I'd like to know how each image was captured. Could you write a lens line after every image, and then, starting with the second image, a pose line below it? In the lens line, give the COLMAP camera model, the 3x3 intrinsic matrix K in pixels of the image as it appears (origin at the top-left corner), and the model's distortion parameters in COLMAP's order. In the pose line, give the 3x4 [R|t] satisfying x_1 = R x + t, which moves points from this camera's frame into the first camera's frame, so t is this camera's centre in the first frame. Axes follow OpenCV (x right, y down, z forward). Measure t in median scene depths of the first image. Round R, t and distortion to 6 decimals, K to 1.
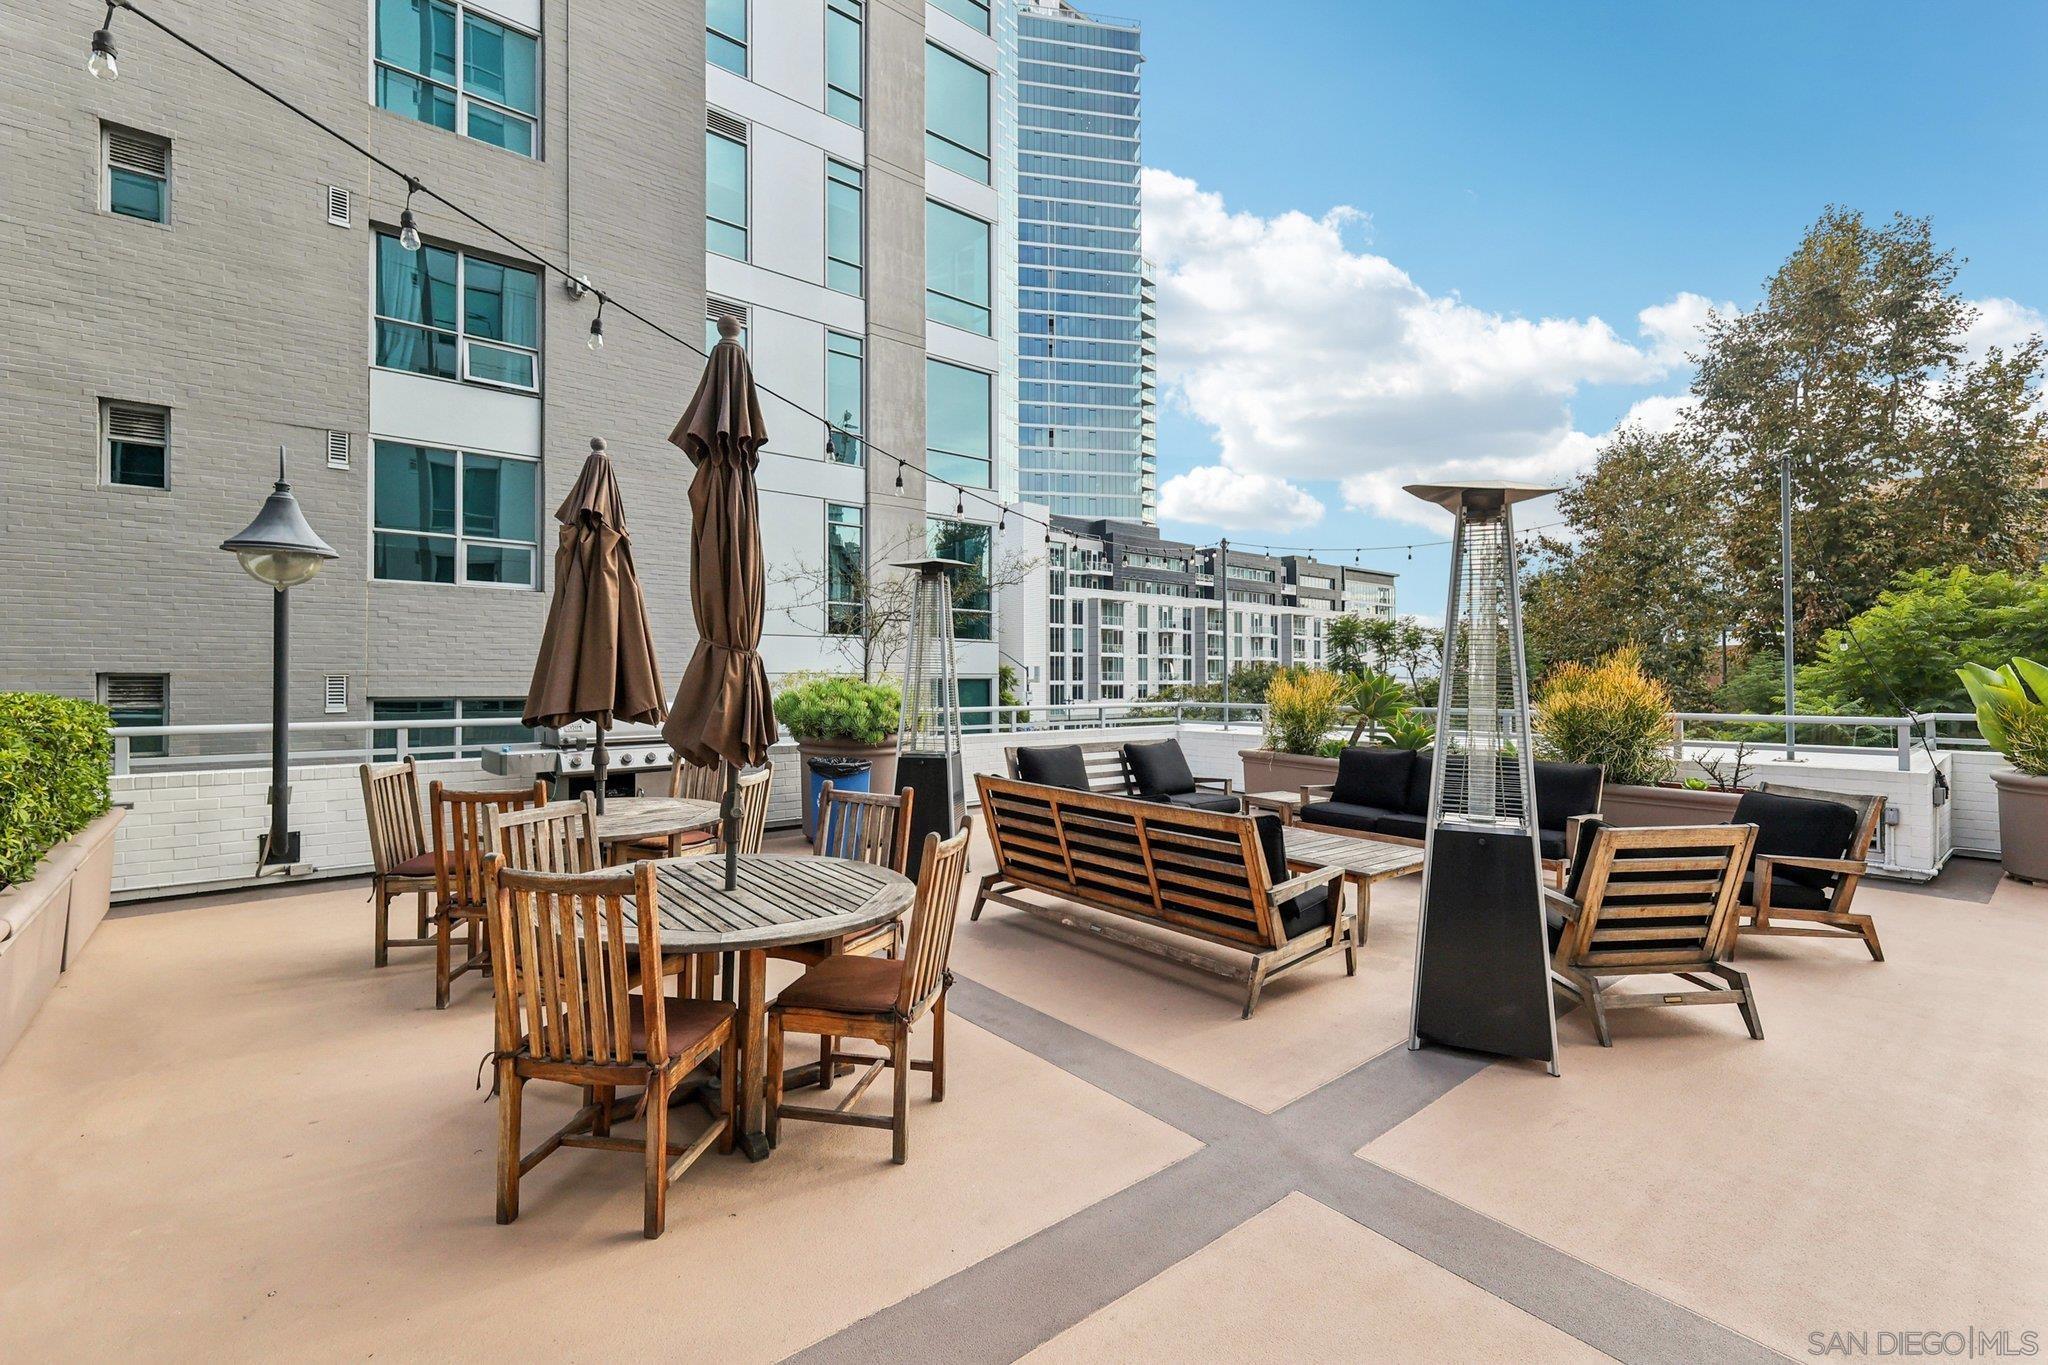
lens RADIAL K [[894.0, 0, 1022.9], [0, 894.0, 673.7], [0, 0, 1]] dist [-0.000513, 0.000079]
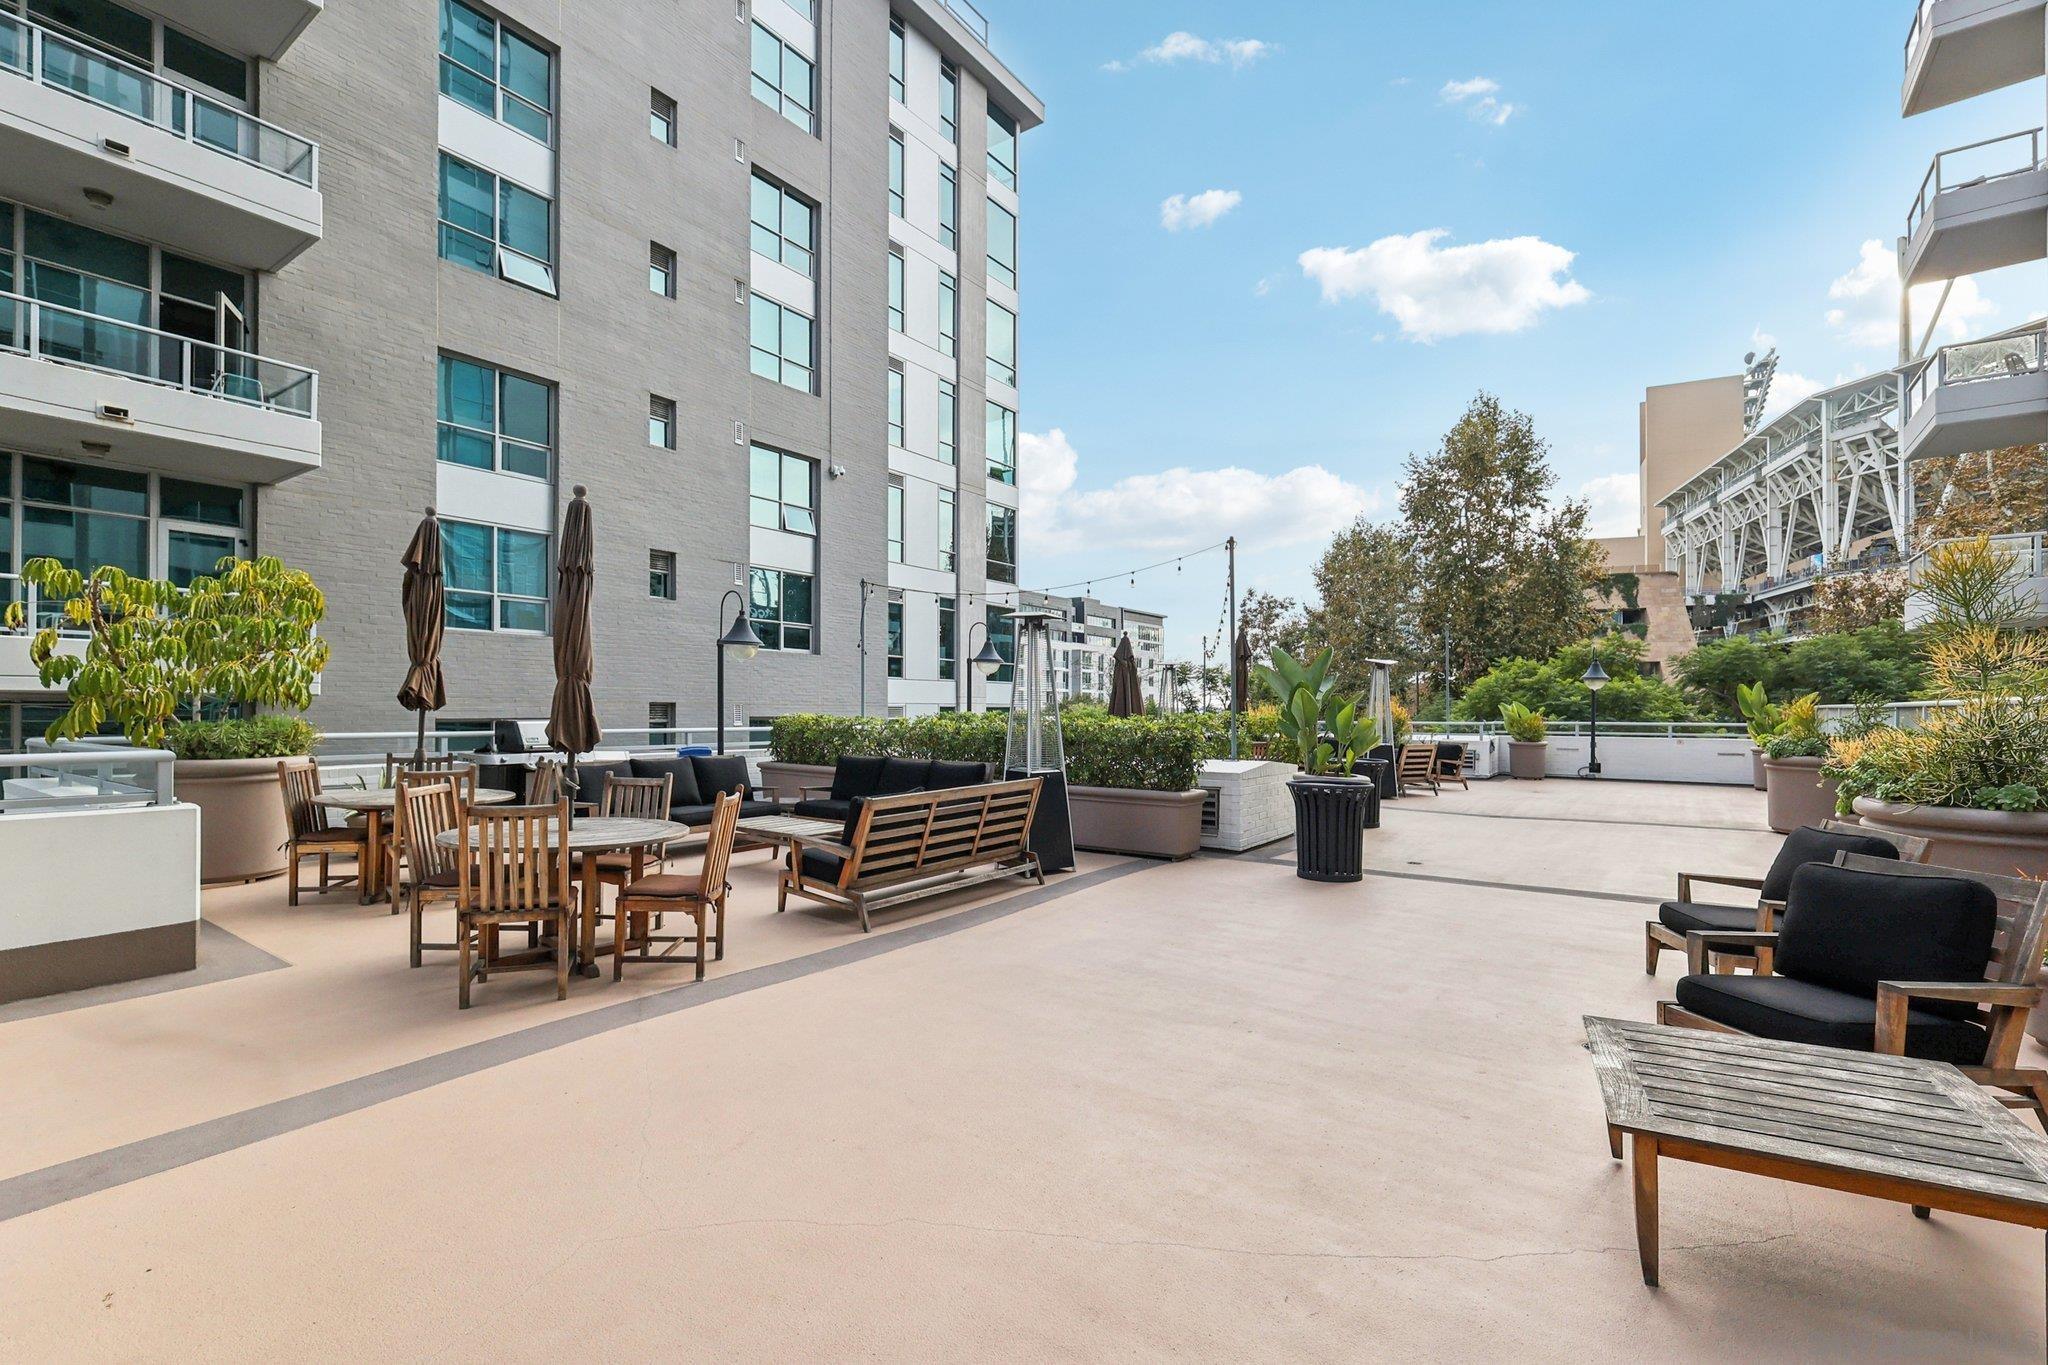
lens RADIAL K [[866.7, 0, 1030.0], [0, 866.7, 706.7], [0, 0, 1]] dist [-0.000386, -0.000001]
pose [[0.969132, 0.003288, 0.246522, -0.190752], [-0.004457, 0.999981, 0.004184, -0.000896], [-0.246503, -0.005154, 0.969128, -0.231778]]
